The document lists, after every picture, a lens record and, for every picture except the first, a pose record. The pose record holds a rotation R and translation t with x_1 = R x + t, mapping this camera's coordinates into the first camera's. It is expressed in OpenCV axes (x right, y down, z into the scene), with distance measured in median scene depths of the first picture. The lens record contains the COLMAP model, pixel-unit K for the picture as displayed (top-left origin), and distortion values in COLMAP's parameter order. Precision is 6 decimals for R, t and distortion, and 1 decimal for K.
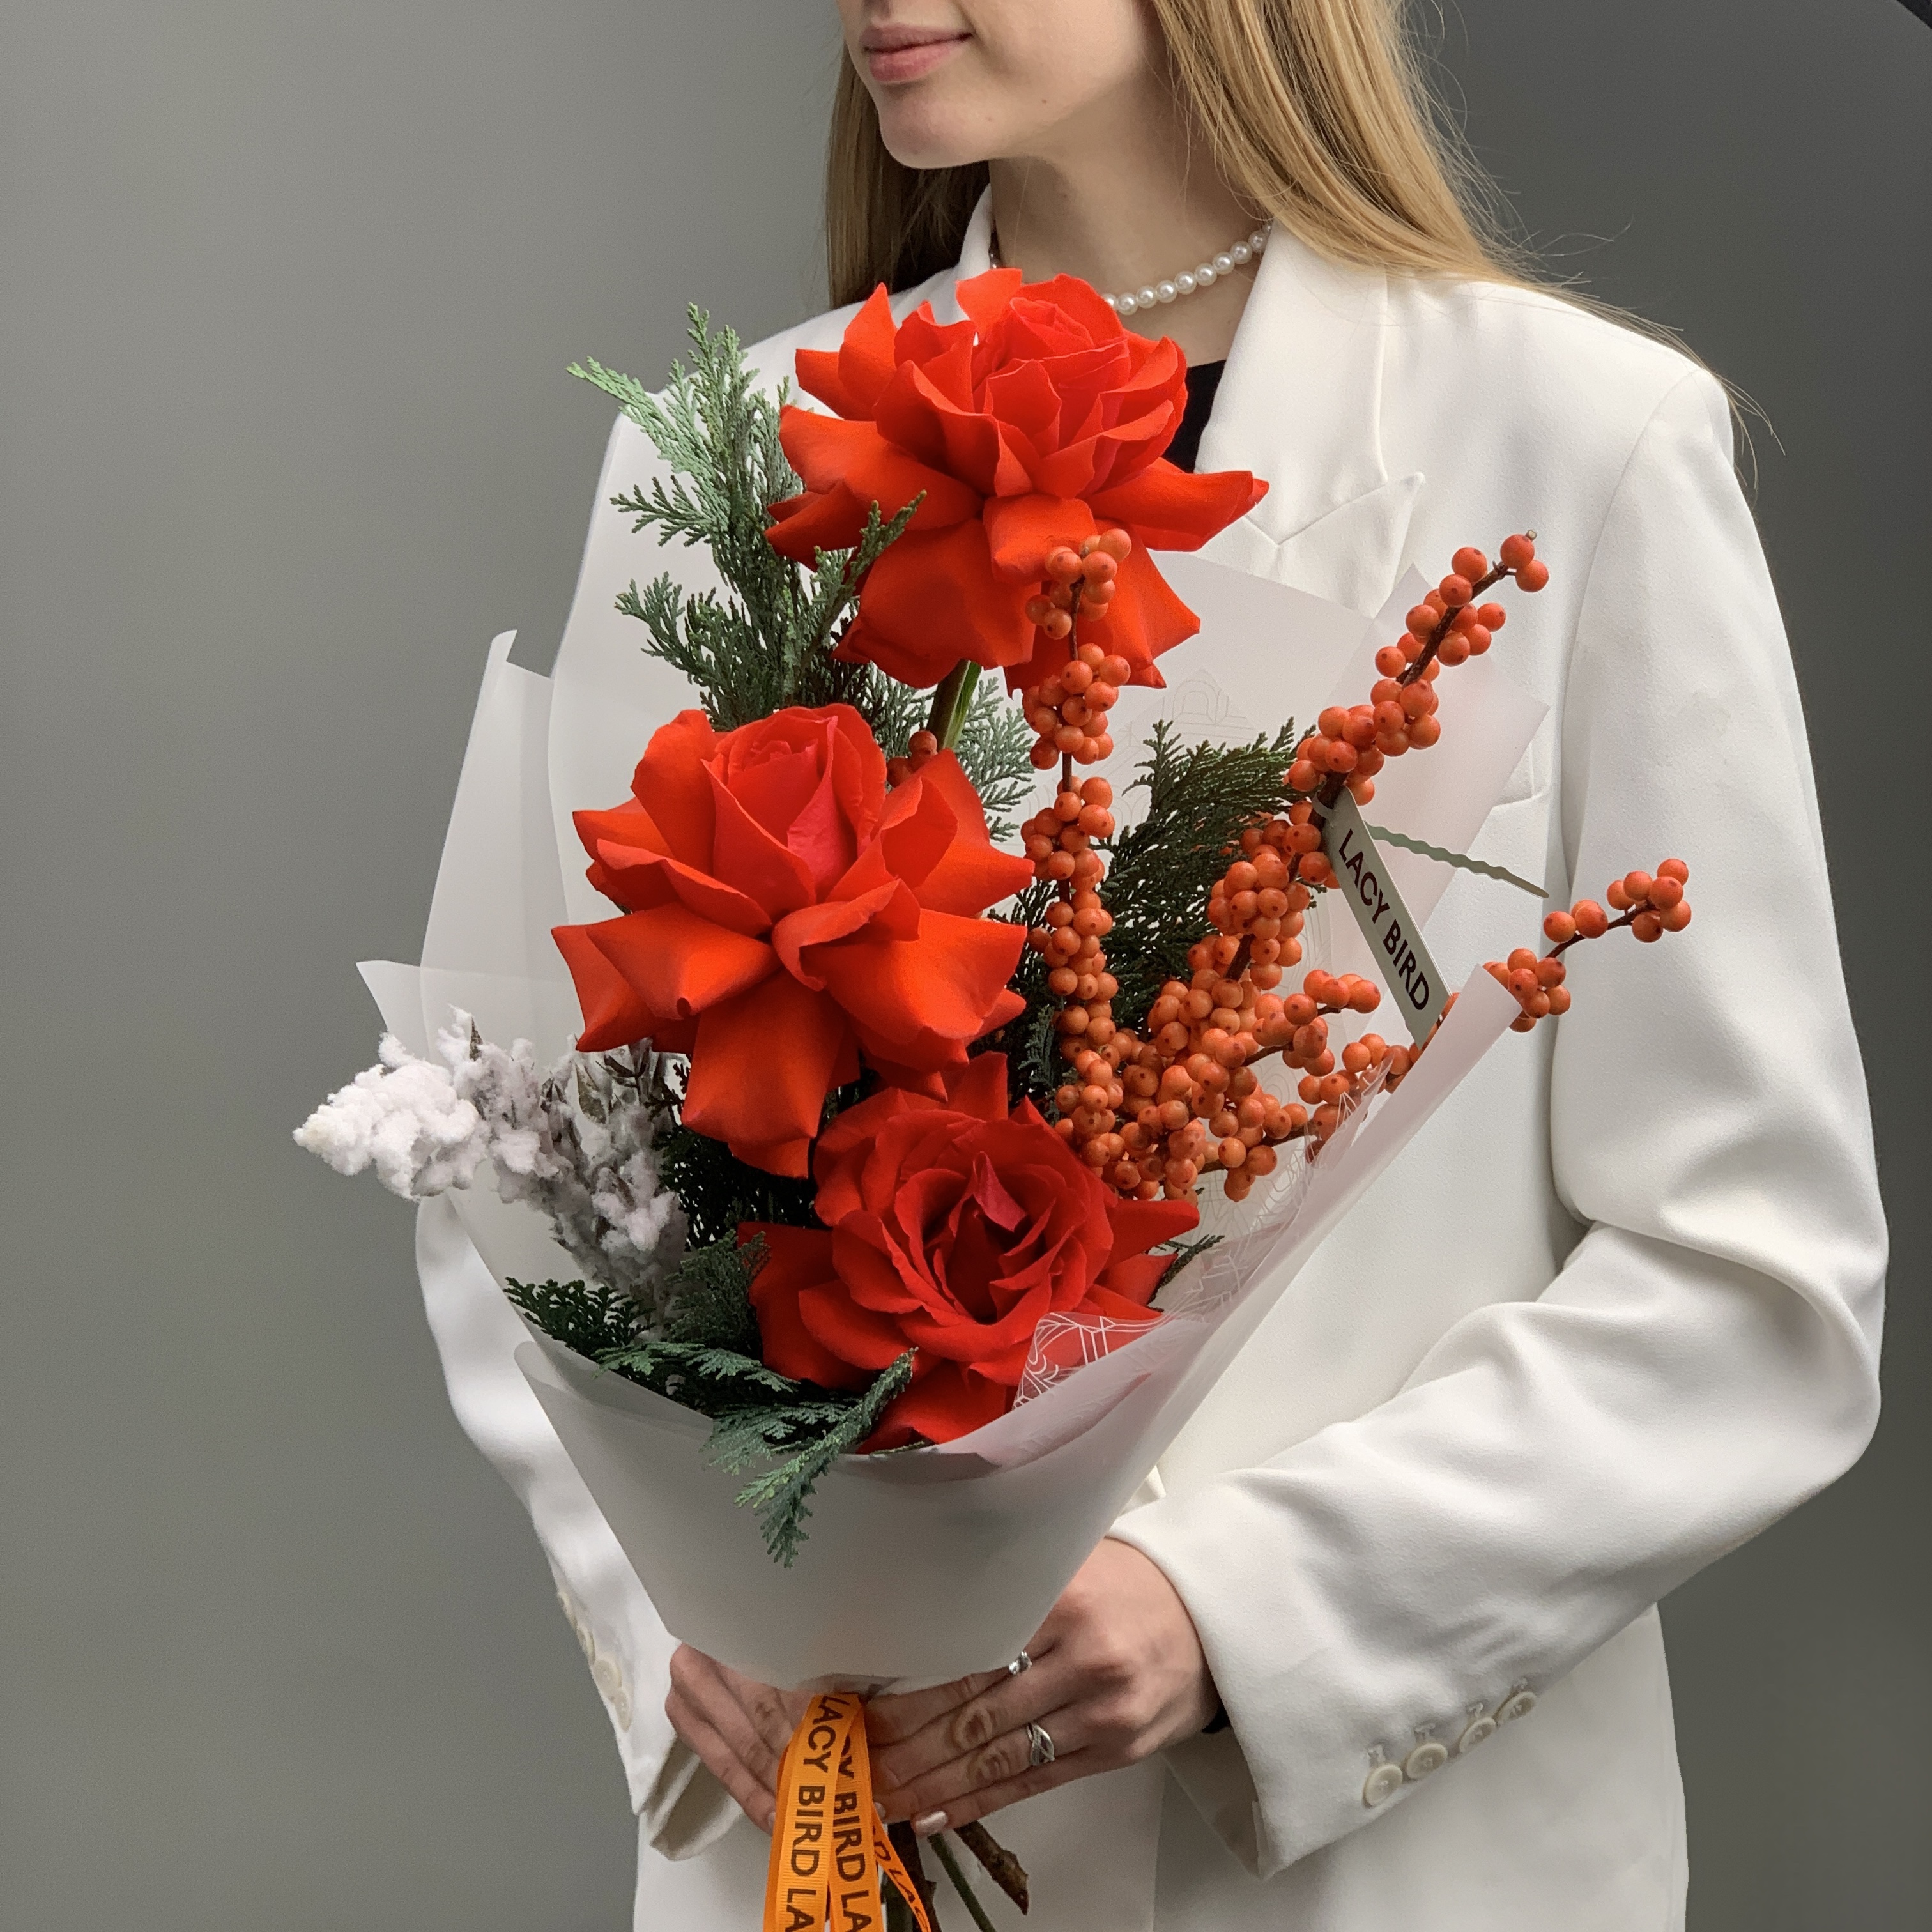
lens RADIAL K [[4848.1, 0, 966.0], [0, 4848.1, 966.0], [0, 0, 1]] dist [-0.058554, 0.392786]
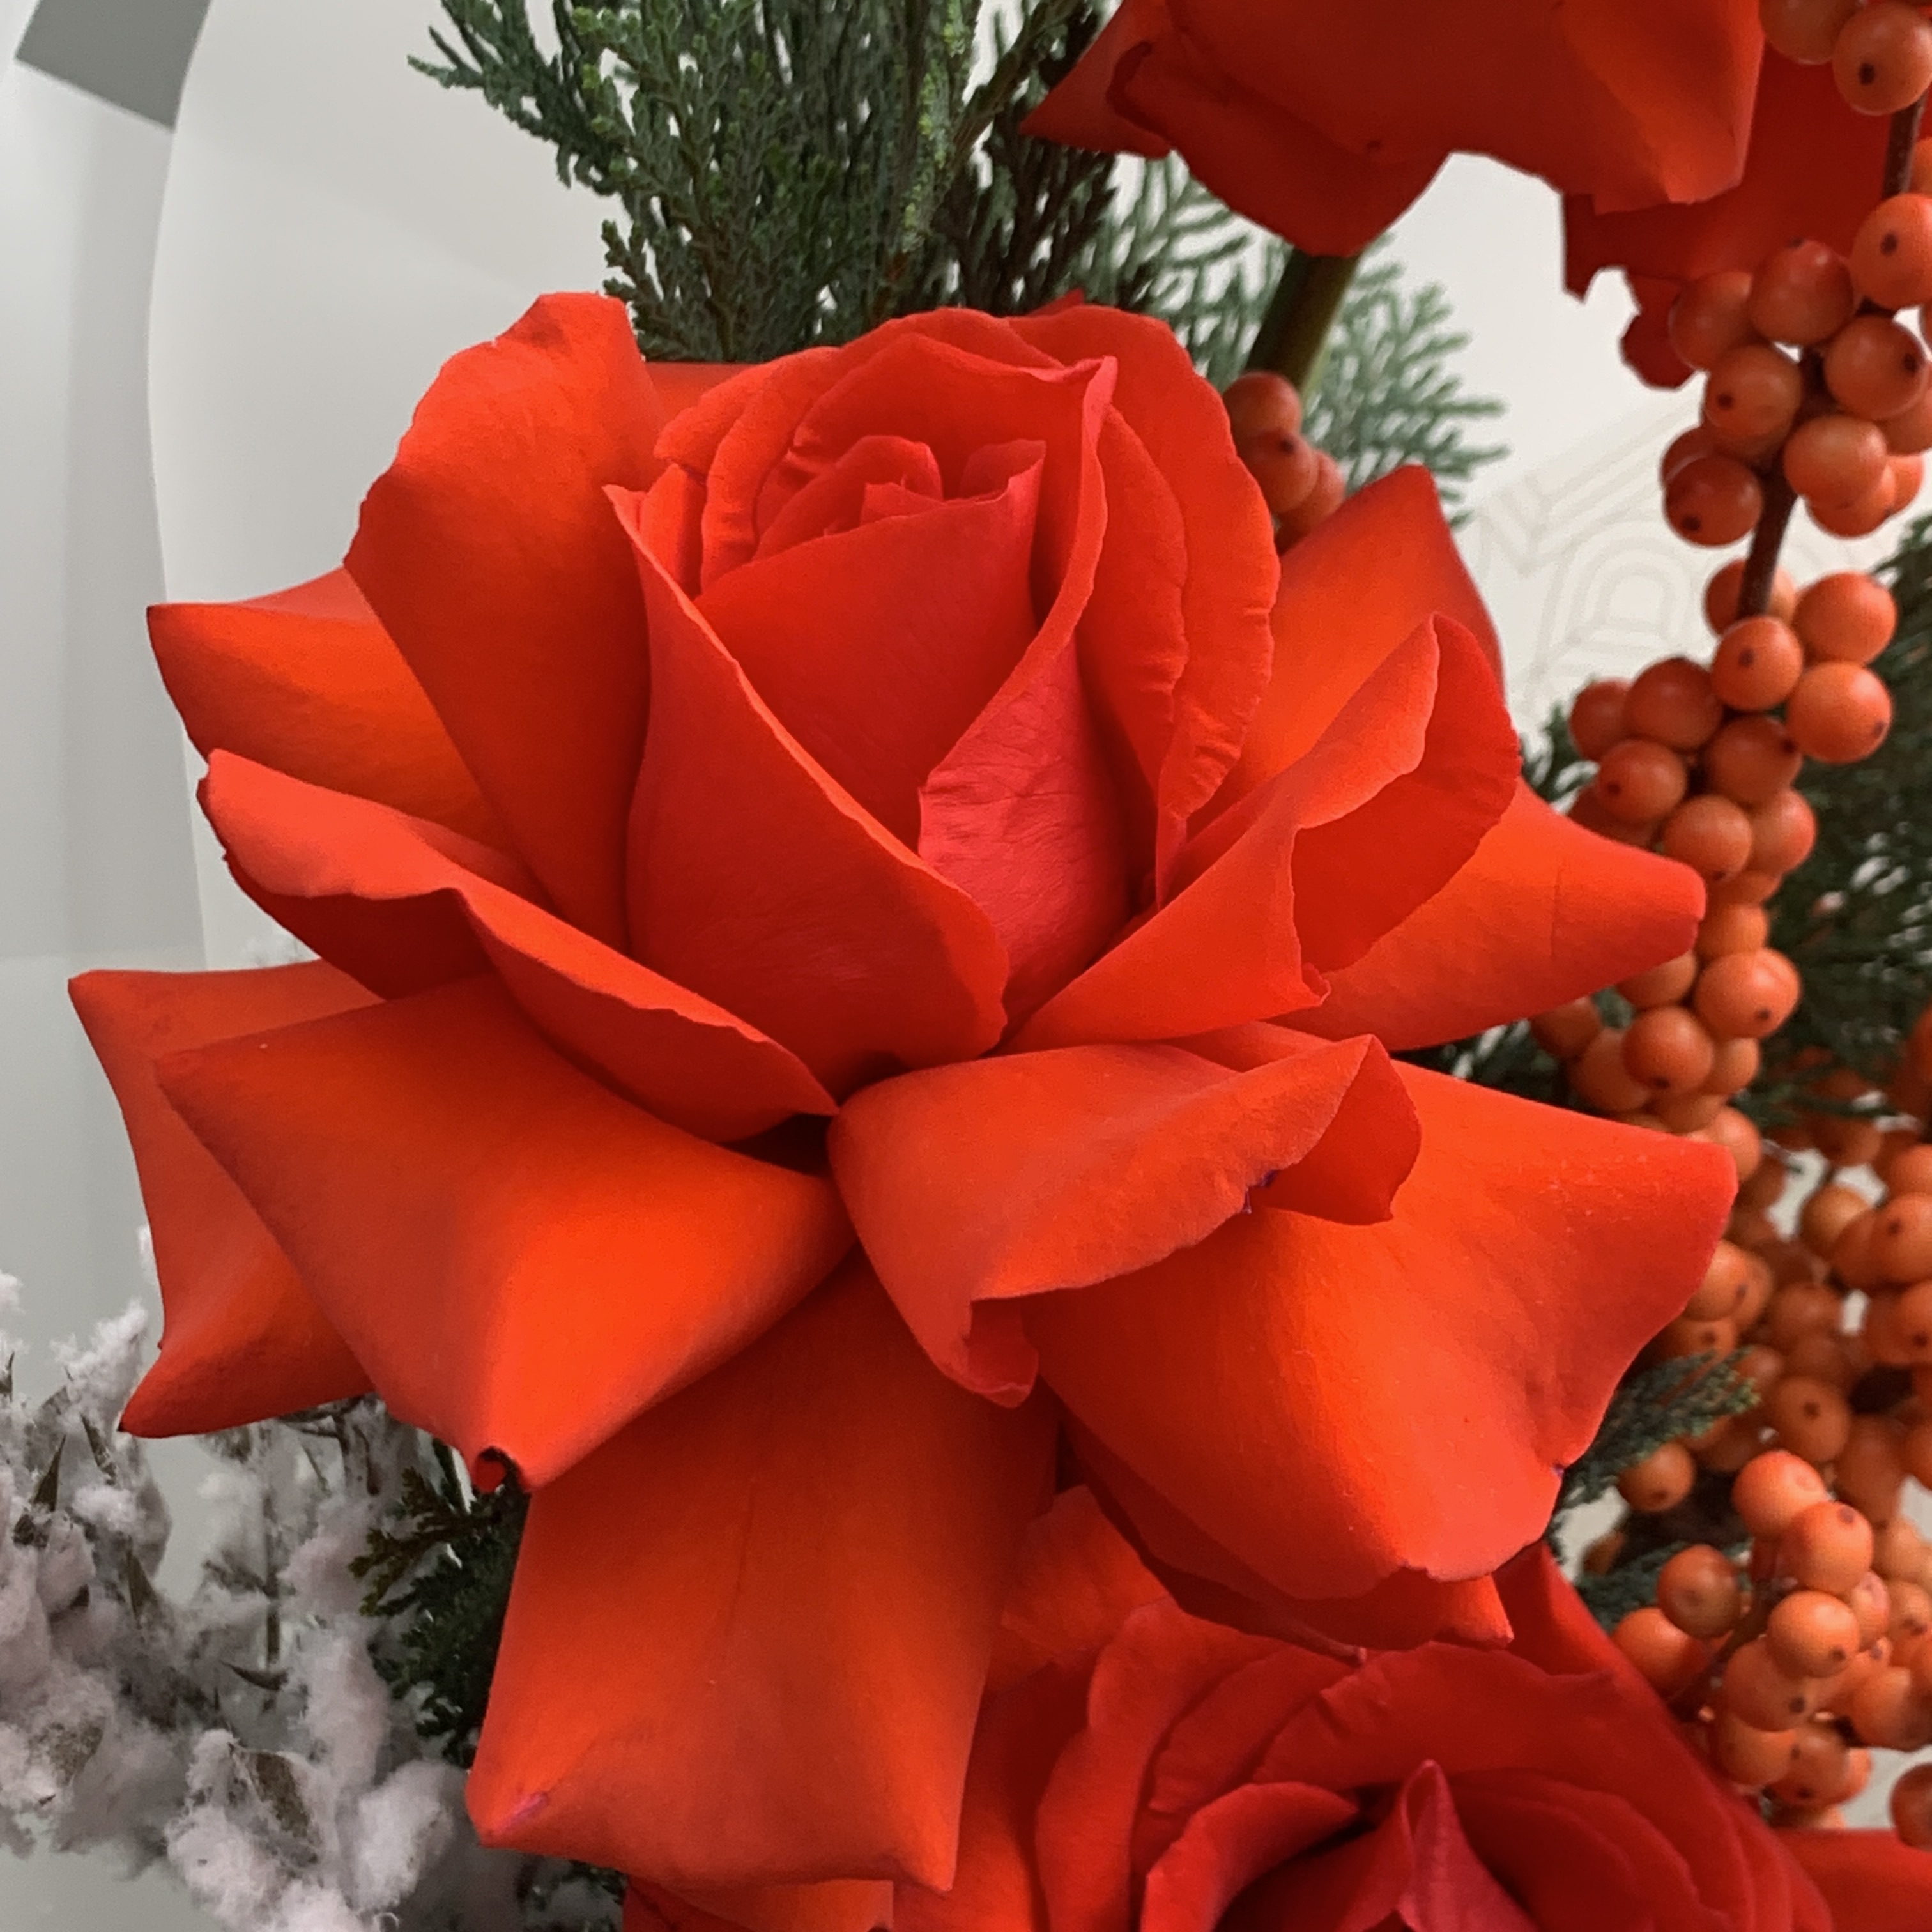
lens RADIAL K [[4004.5, 0, 932.2], [0, 4004.5, 909.0], [0, 0, 1]] dist [0.225996, -0.438114]
pose [[0.996803, 0.053861, 0.059014, -0.046911], [-0.061063, 0.989898, 0.127959, -0.047660], [-0.051526, -0.131154, 0.990022, 0.747721]]
